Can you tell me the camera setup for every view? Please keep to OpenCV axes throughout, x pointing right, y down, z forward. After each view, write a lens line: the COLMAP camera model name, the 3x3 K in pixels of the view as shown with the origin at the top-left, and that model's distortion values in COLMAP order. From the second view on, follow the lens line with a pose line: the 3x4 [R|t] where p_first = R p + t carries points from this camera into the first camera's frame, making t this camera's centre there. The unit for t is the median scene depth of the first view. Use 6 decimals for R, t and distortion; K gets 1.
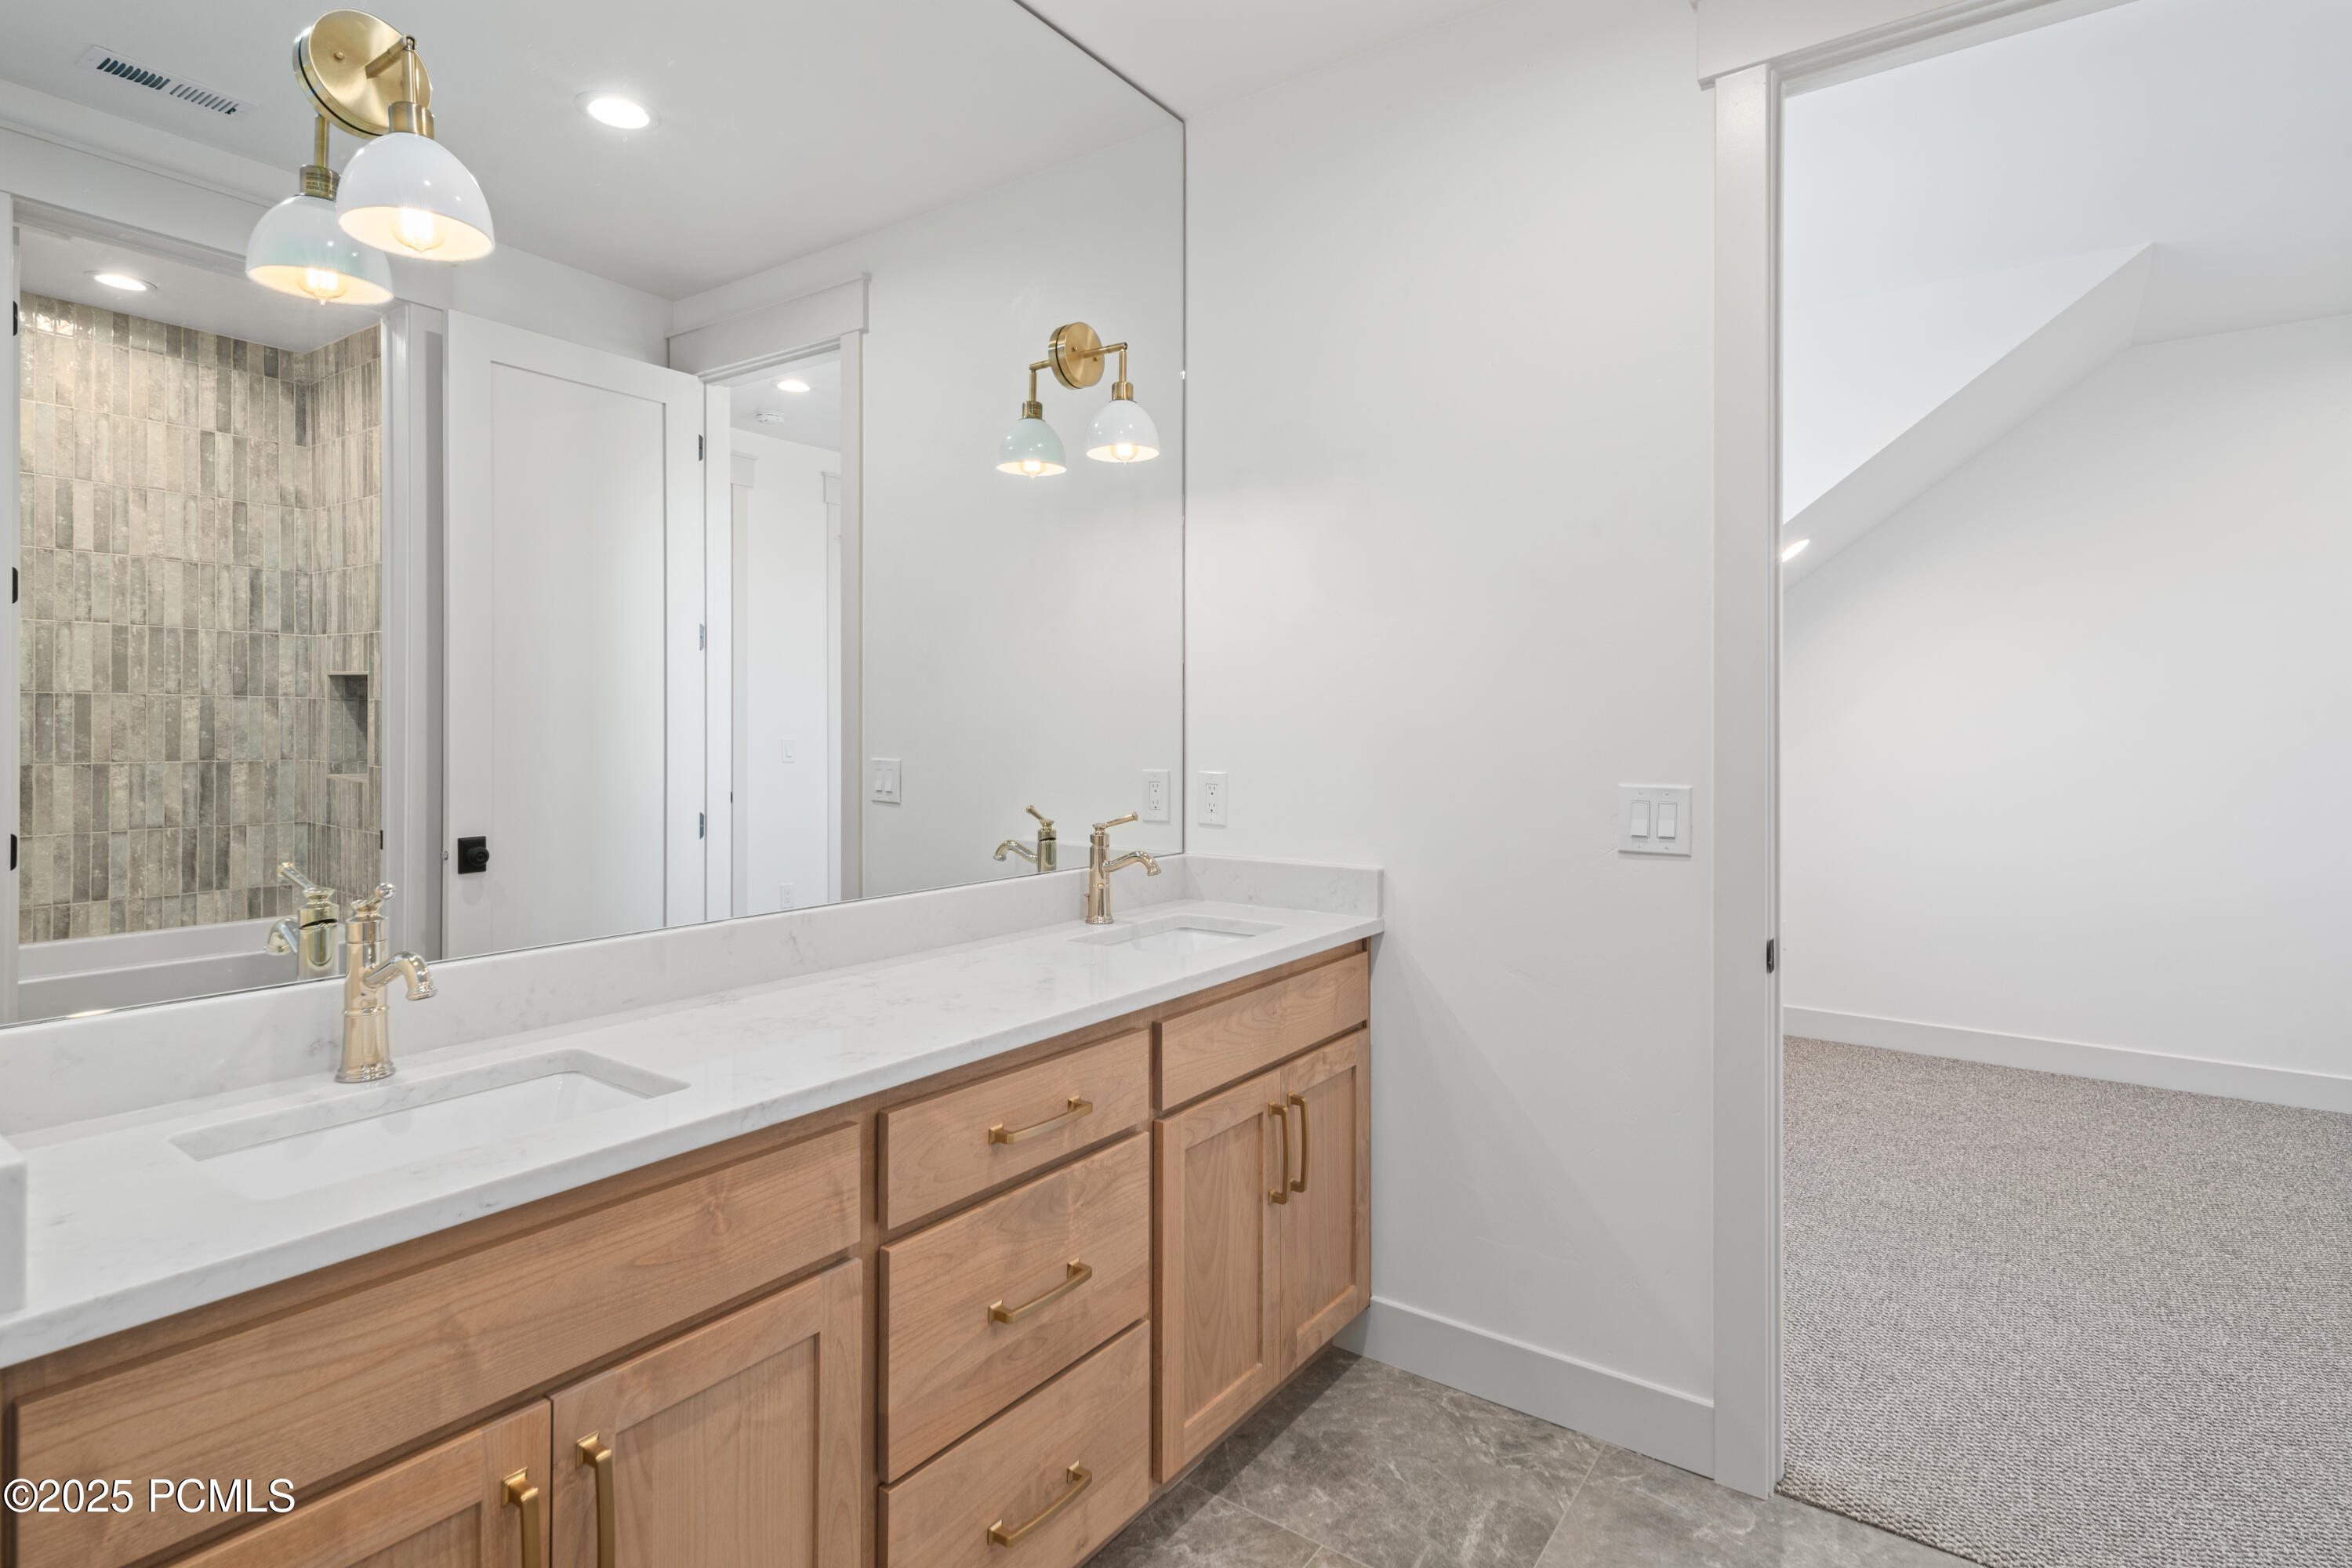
lens RADIAL K [[1166.5, 0, 1178.4], [0, 1166.5, 756.8], [0, 0, 1]] dist [0.000498, -0.000005]
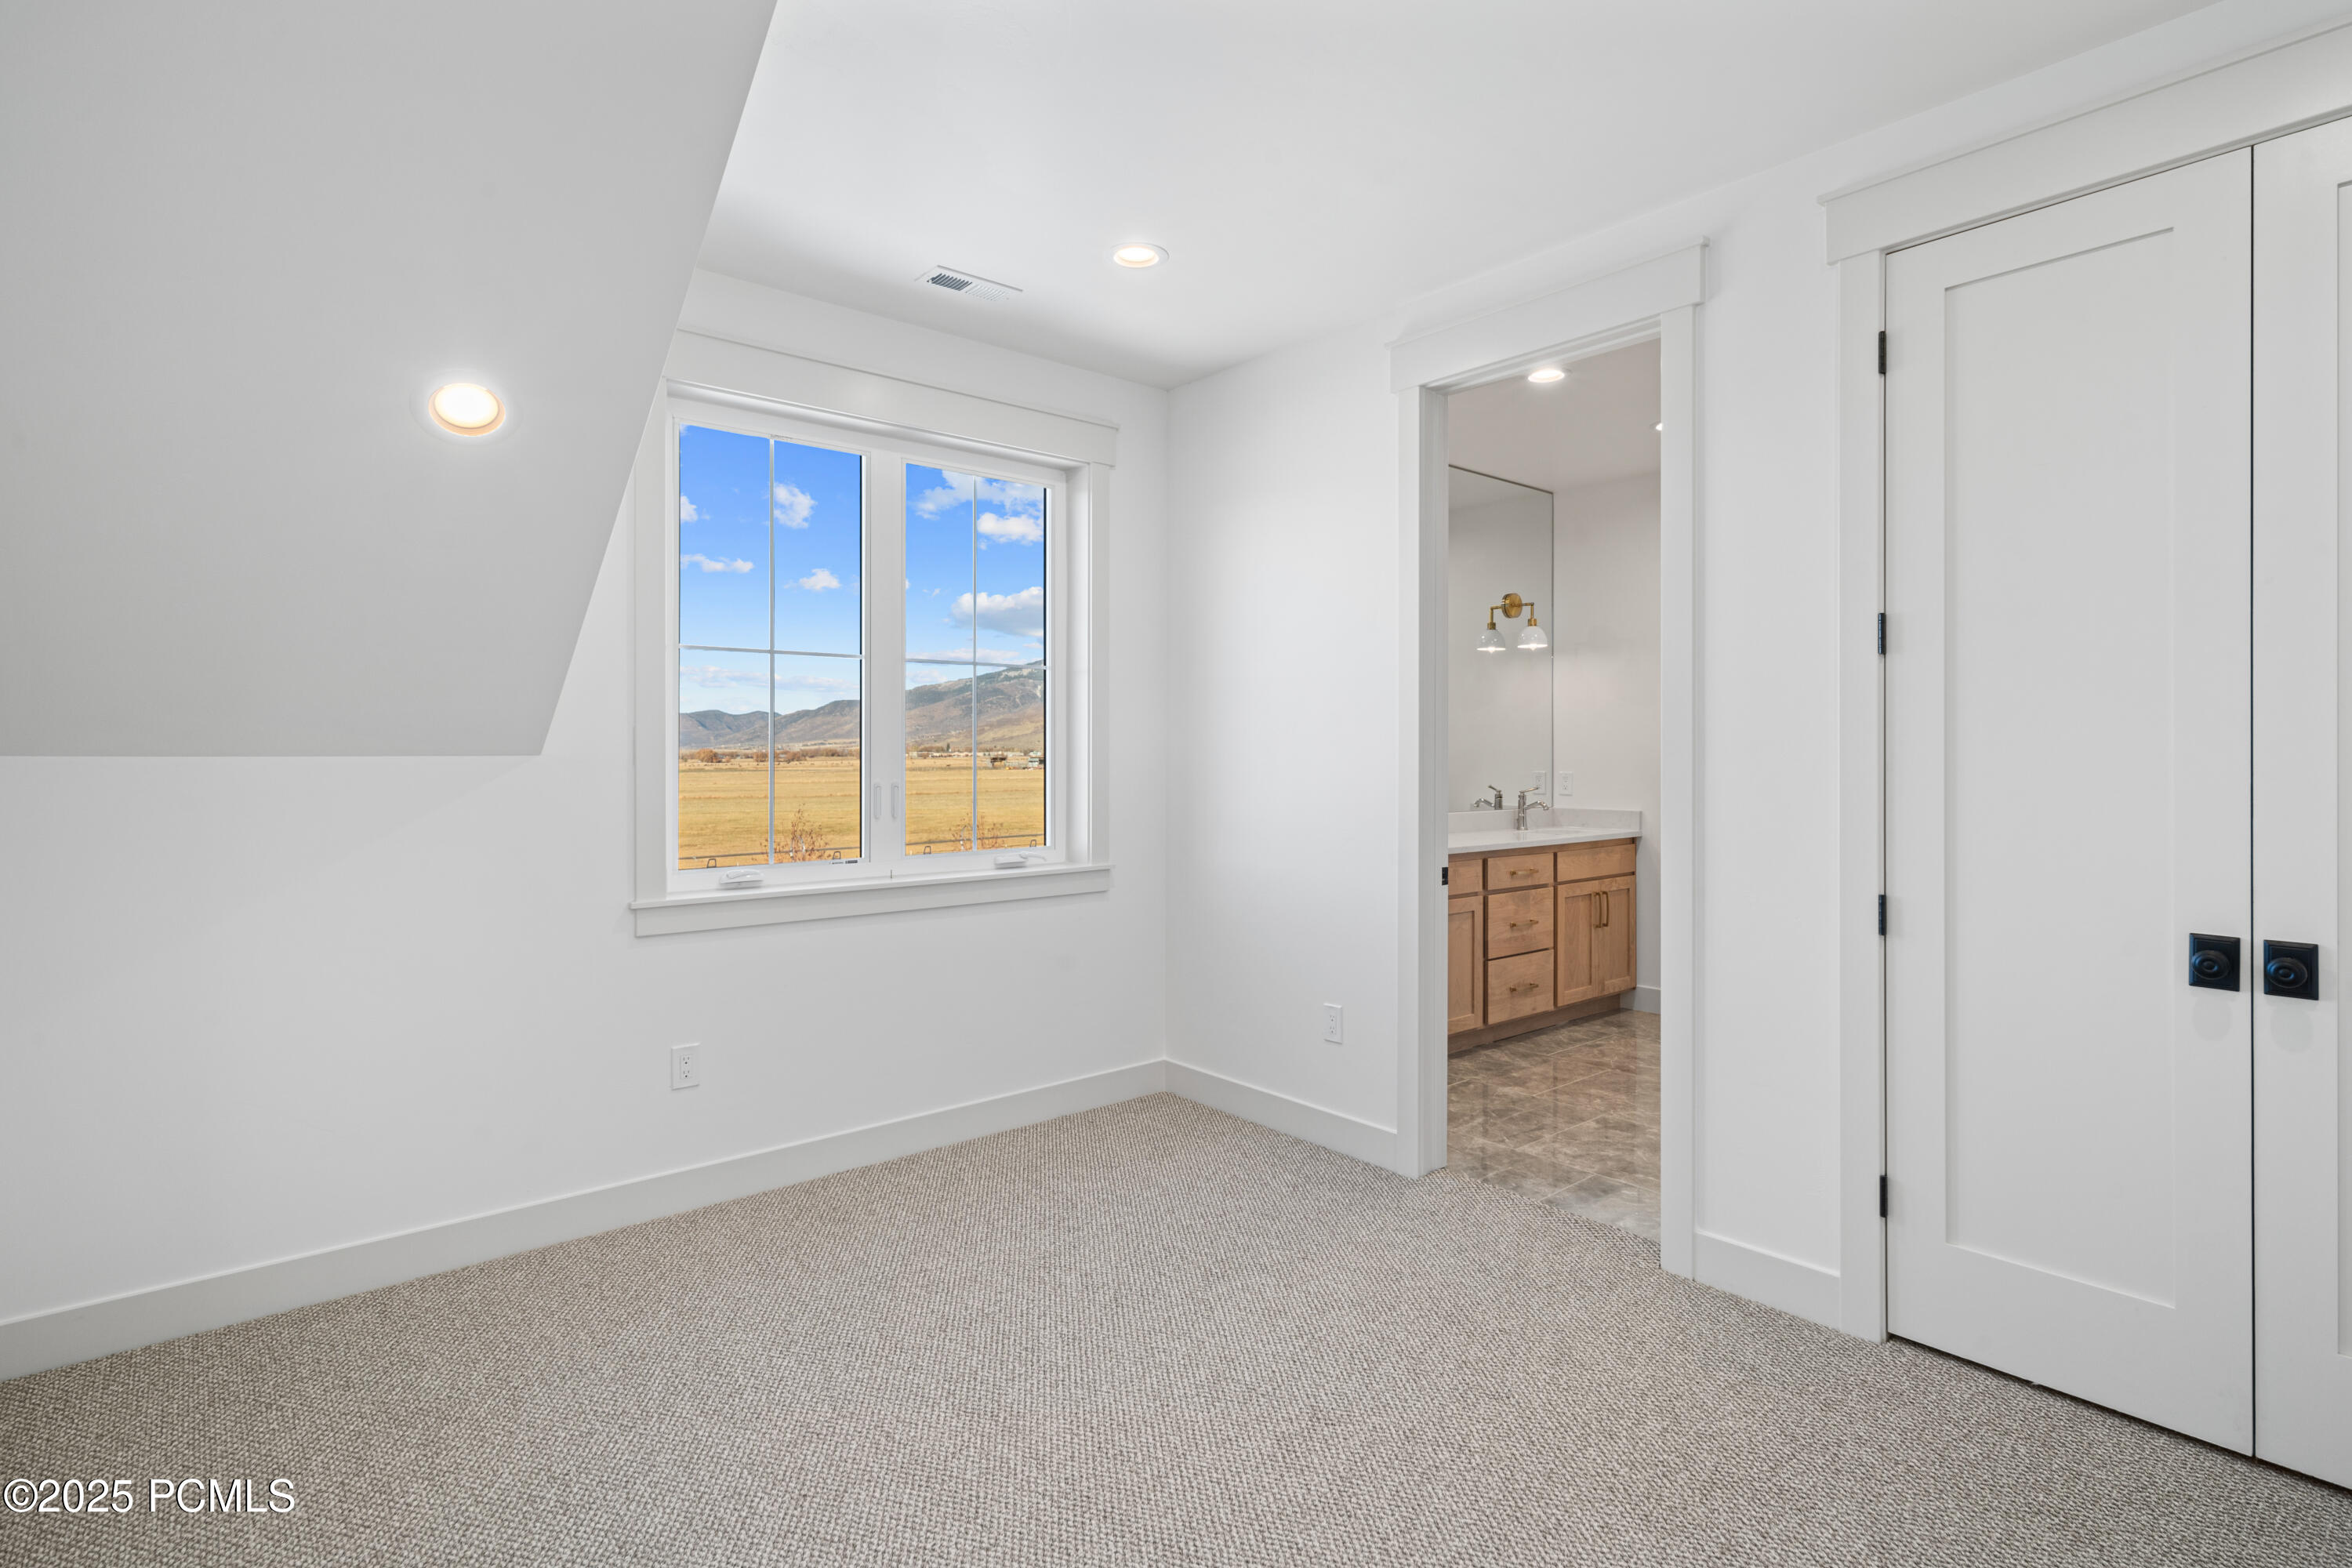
lens RADIAL K [[1166.5, 0, 1178.4], [0, 1166.5, 756.8], [0, 0, 1]] dist [0.000498, -0.000005]
pose [[0.969675, -0.000170, -0.244399, -0.182096], [-0.004047, 0.999851, -0.016753, 0.029456], [0.244365, 0.017234, 0.969530, -1.735454]]
